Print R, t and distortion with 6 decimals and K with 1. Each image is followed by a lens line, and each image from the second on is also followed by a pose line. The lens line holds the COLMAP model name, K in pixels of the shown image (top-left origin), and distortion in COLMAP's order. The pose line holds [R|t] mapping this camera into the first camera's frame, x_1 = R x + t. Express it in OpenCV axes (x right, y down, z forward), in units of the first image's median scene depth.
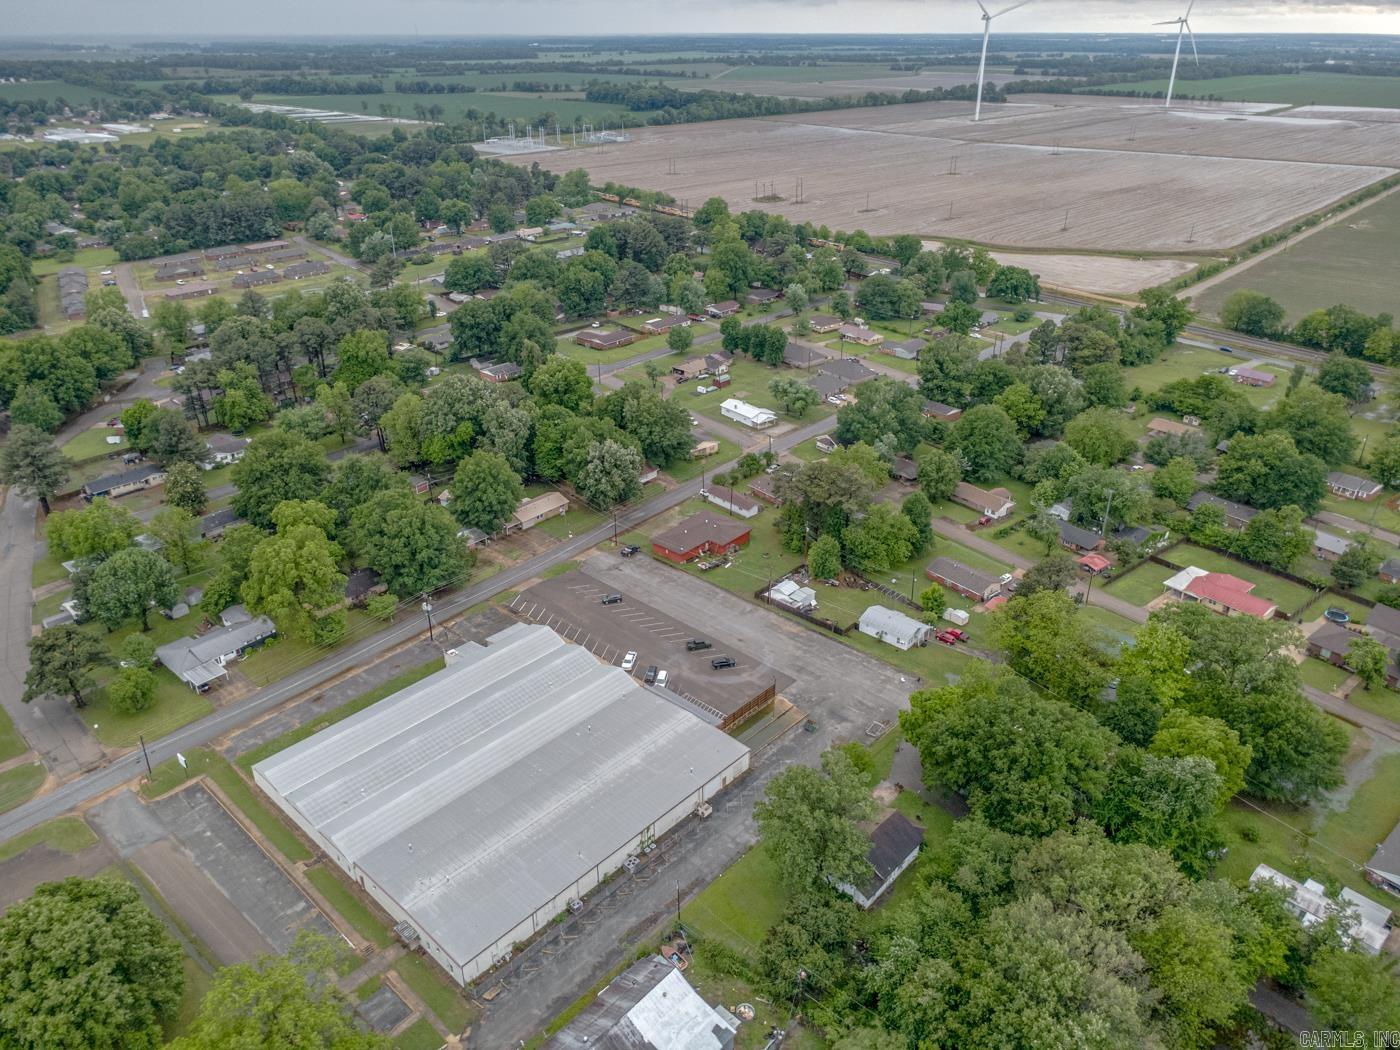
lens RADIAL K [[977.4, 0, 697.9], [0, 977.4, 530.1], [0, 0, 1]] dist [0.003944, 0.001720]
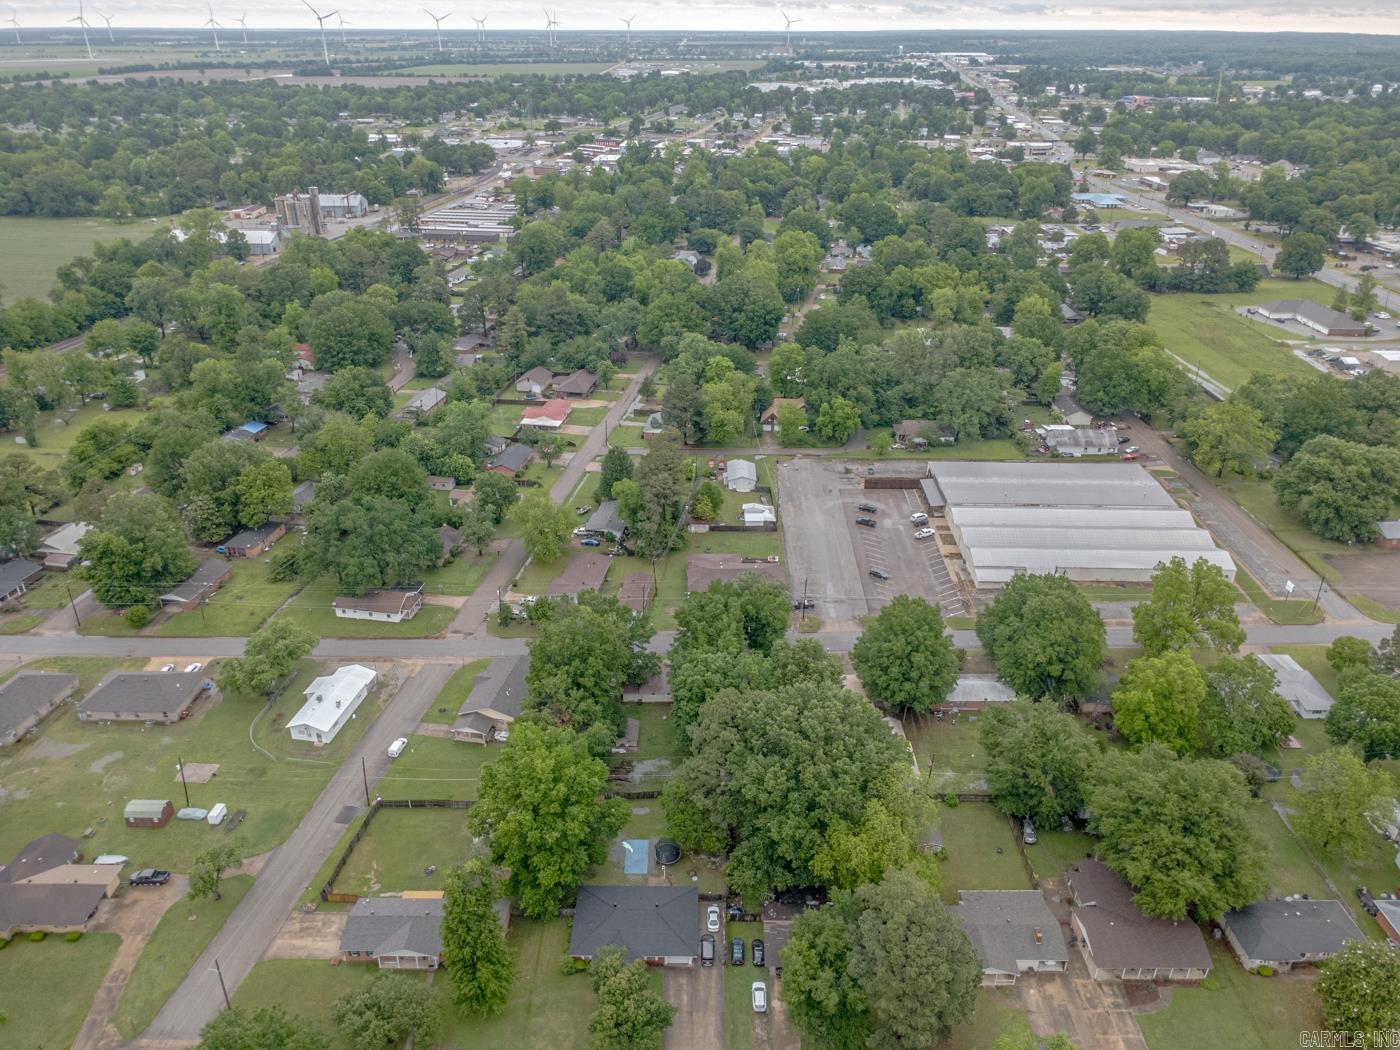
lens RADIAL K [[985.5, 0, 700.0], [0, 985.5, 525.0], [0, 0, 1]] dist [0.001378, 0.003341]
pose [[-0.661759, -0.343486, 0.666403, -0.512526], [0.338951, 0.655771, 0.674594, -0.587410], [-0.668721, 0.672296, -0.317537, 1.134335]]
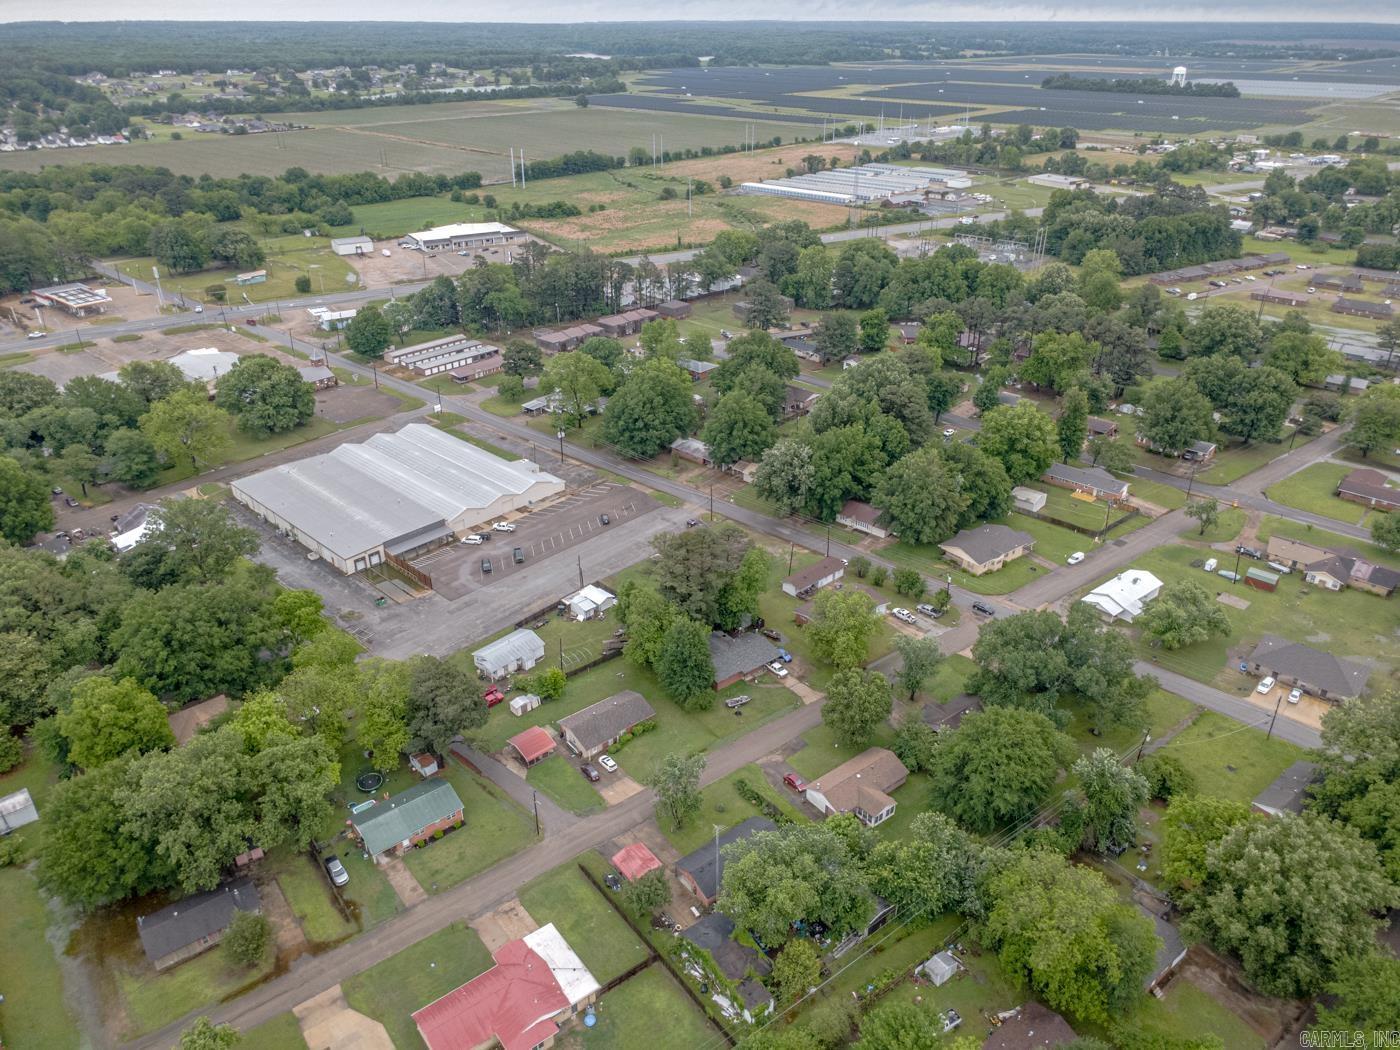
lens RADIAL K [[977.4, 0, 697.9], [0, 977.4, 530.1], [0, 0, 1]] dist [0.003944, 0.001720]
pose [[-0.013327, 0.463641, -0.885923, 0.724865], [-0.459589, 0.784027, 0.417228, -0.347487], [0.888031, 0.412721, 0.202636, 0.693666]]
